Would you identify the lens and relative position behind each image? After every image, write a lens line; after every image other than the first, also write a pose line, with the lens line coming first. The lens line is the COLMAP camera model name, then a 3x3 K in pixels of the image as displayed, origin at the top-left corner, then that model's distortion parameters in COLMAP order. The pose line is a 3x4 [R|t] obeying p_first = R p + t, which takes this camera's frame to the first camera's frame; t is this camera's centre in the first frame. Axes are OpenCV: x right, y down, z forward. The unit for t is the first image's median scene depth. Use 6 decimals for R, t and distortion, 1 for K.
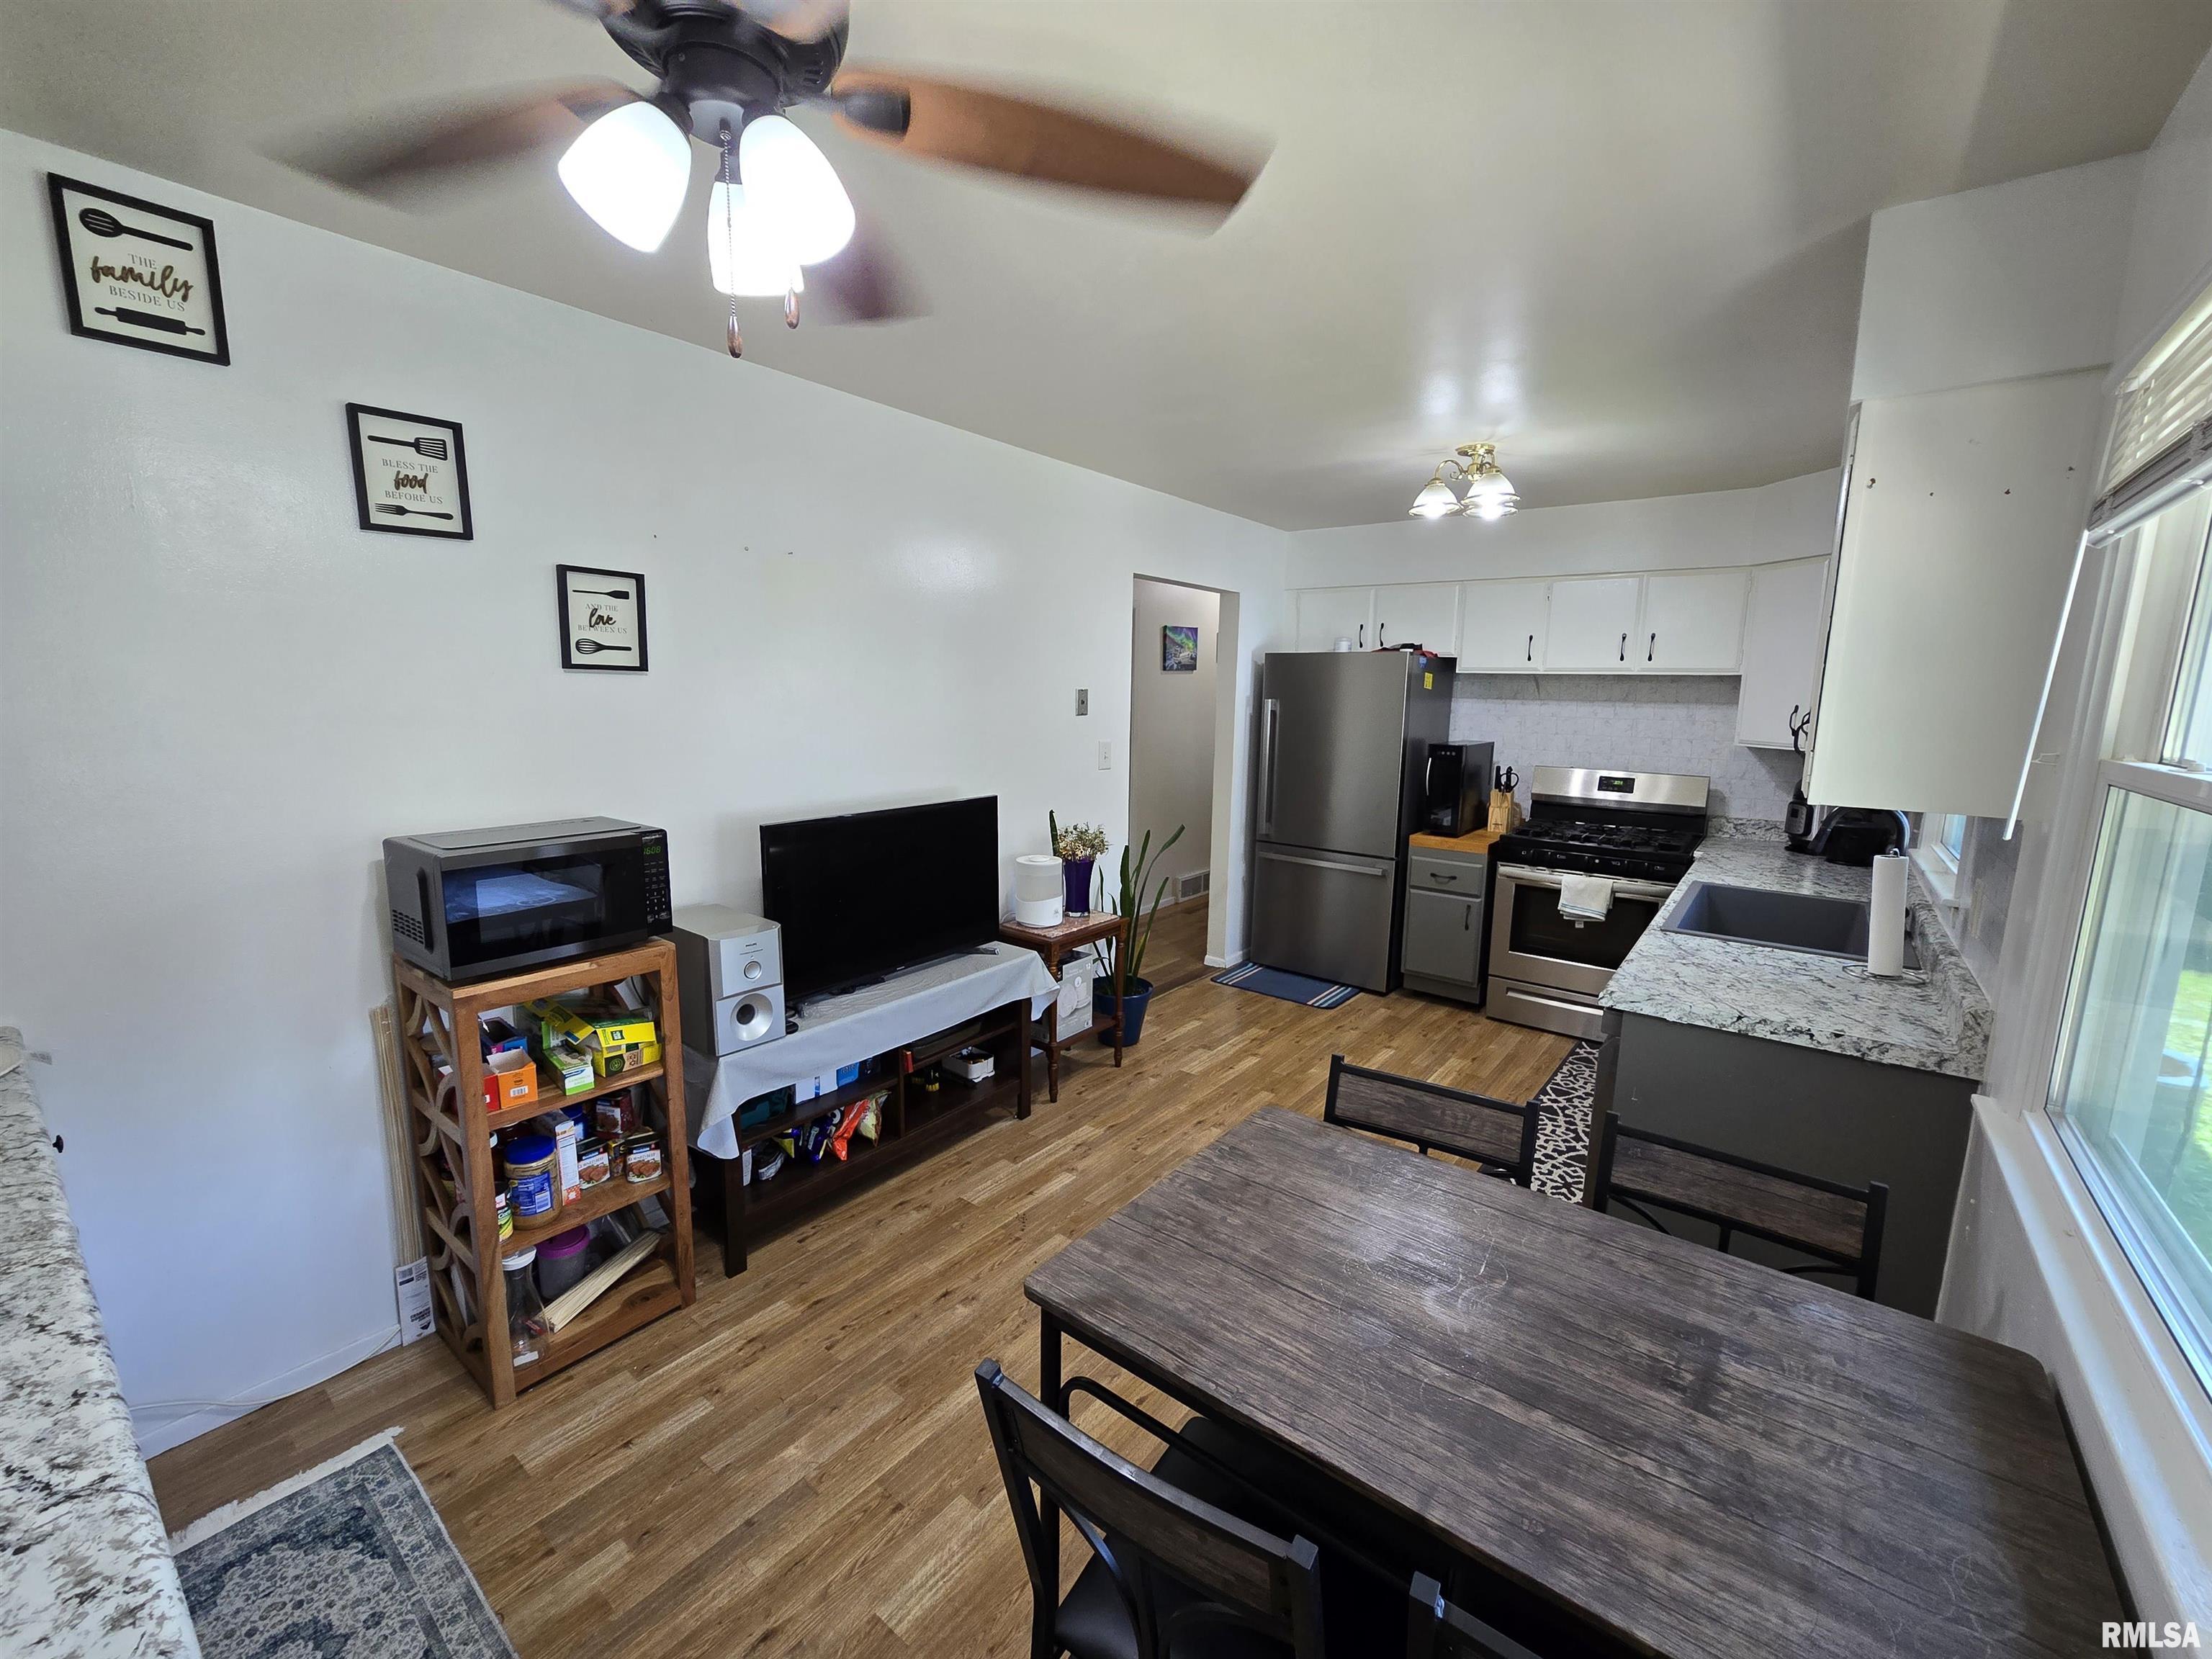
lens RADIAL K [[905.4, 0, 1110.9], [0, 905.4, 828.5], [0, 0, 1]] dist [-0.003463, -0.000583]
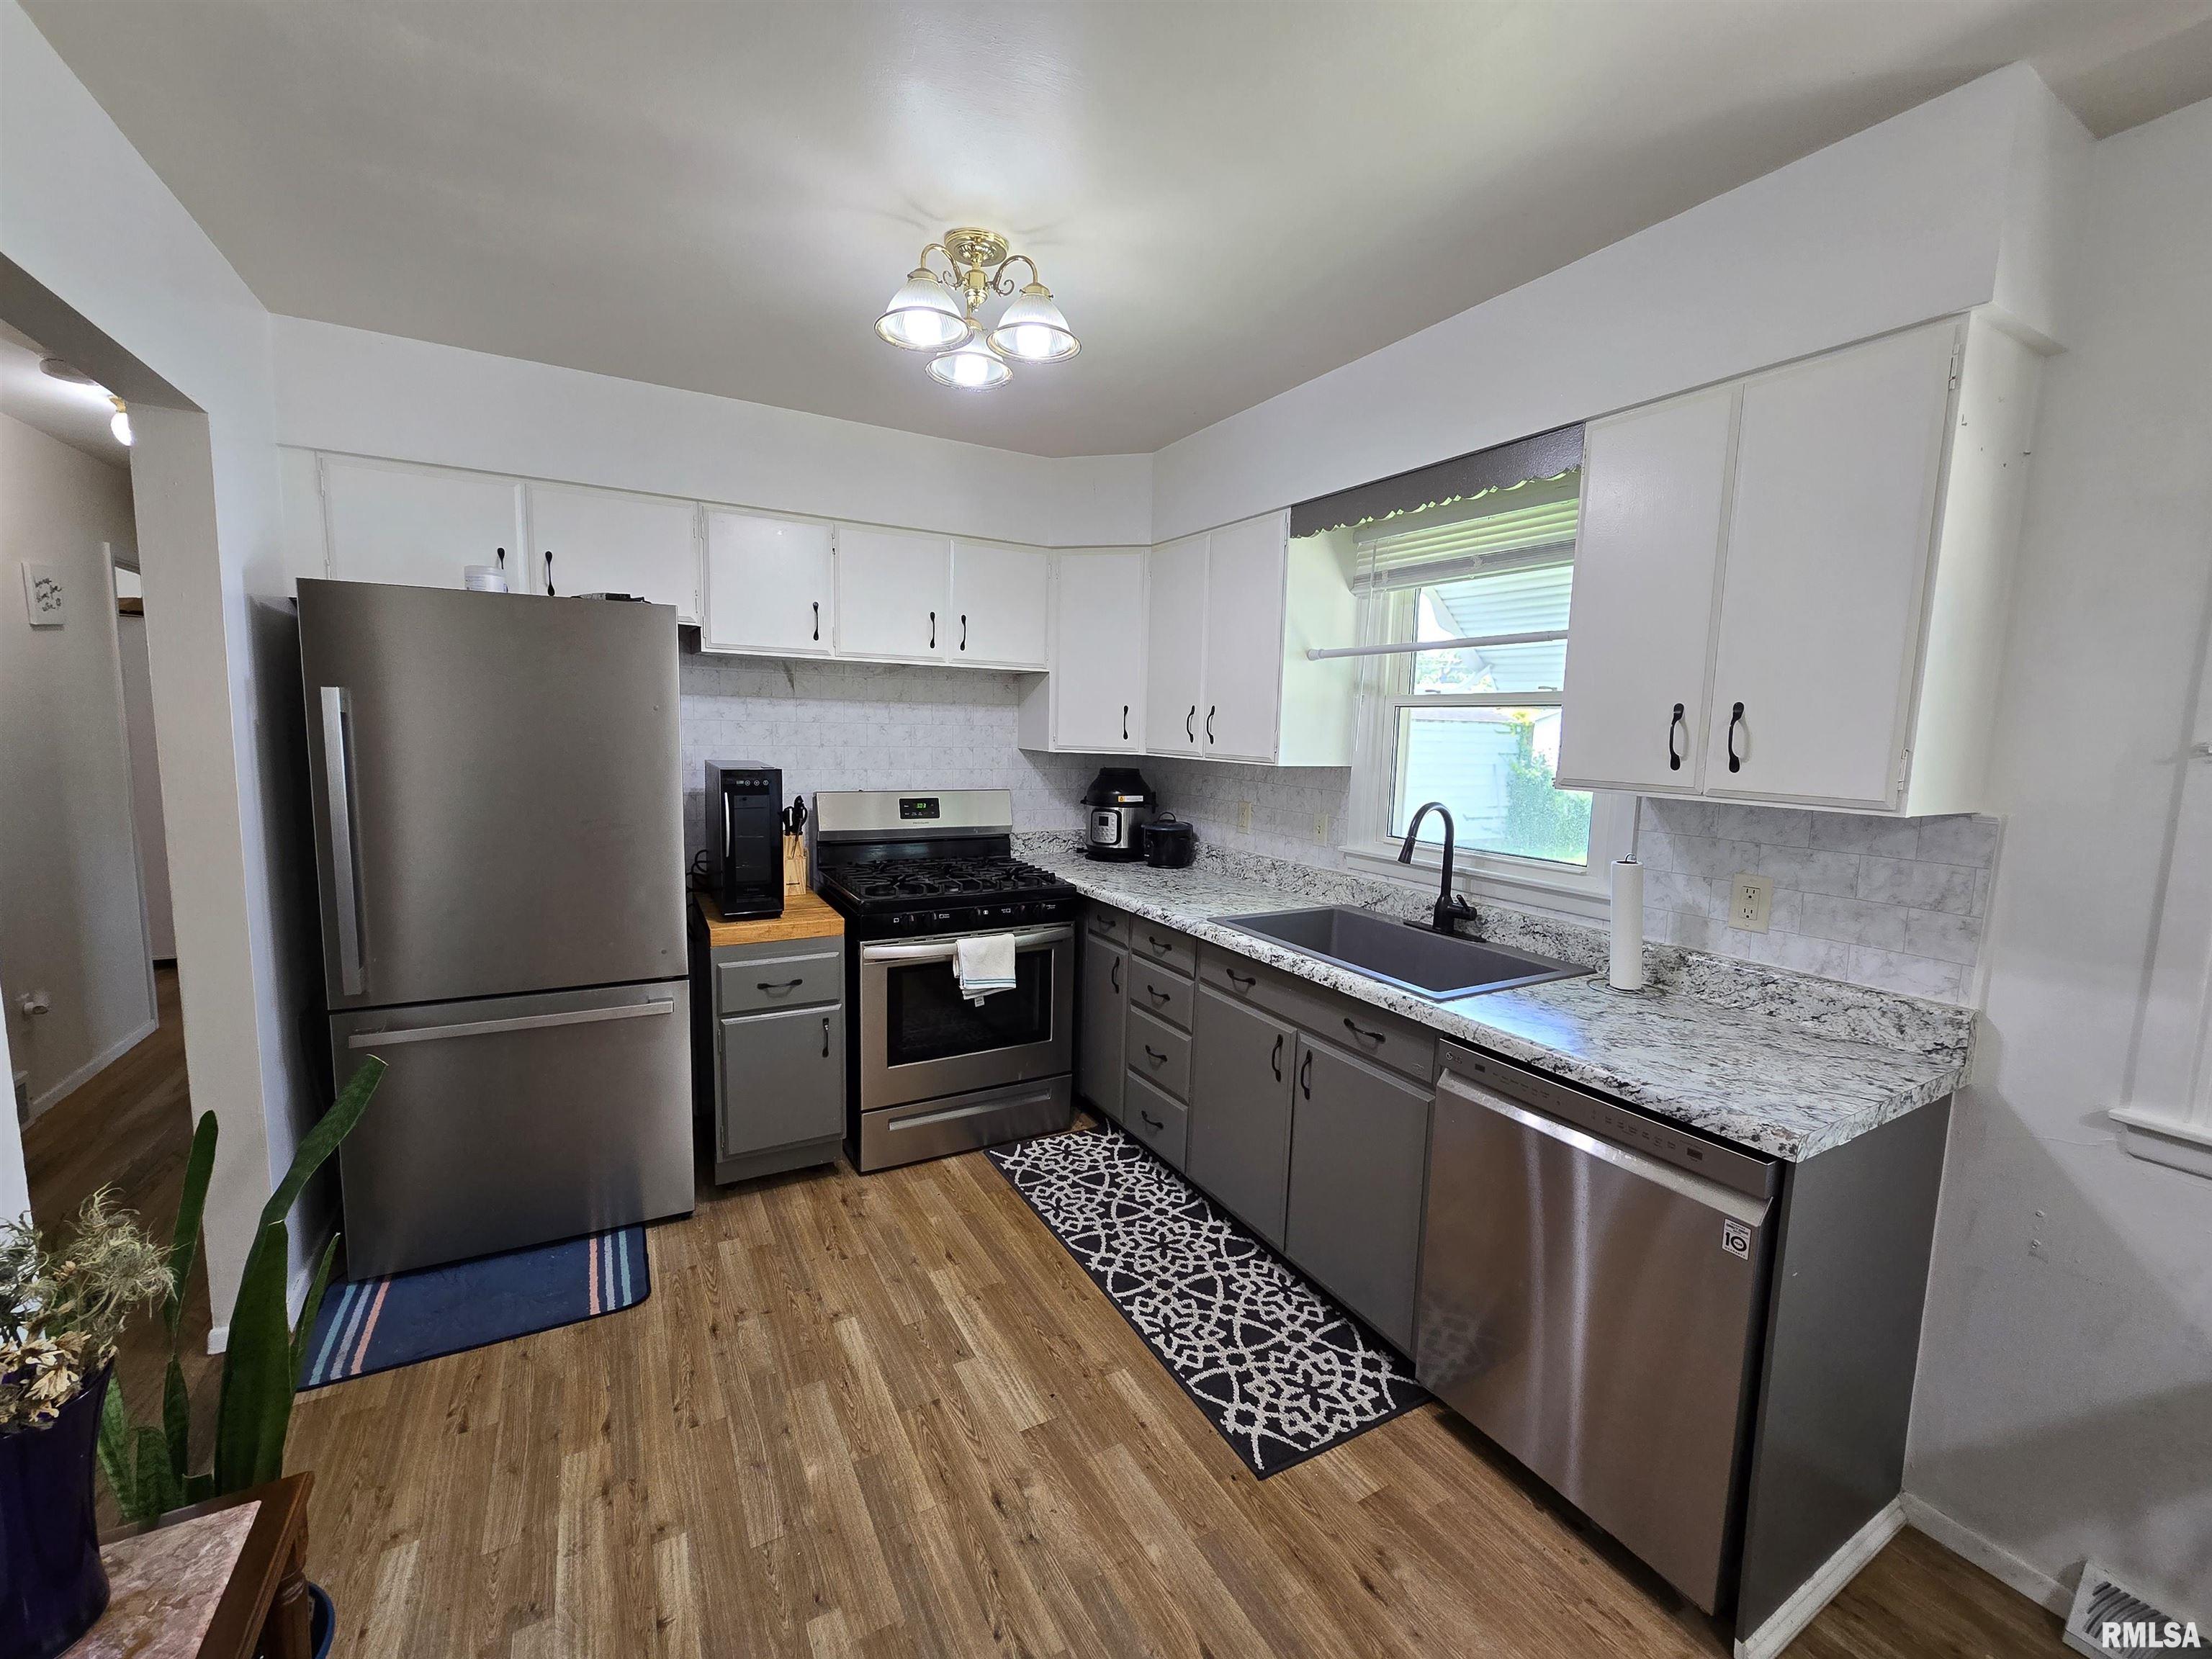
lens RADIAL K [[905.4, 0, 1110.9], [0, 905.4, 828.5], [0, 0, 1]] dist [-0.003463, -0.000583]
pose [[0.385406, -0.114116, 0.915663, -0.097193], [0.124585, 0.989672, 0.070901, -0.069476], [-0.914298, 0.086752, 0.395643, 0.571315]]
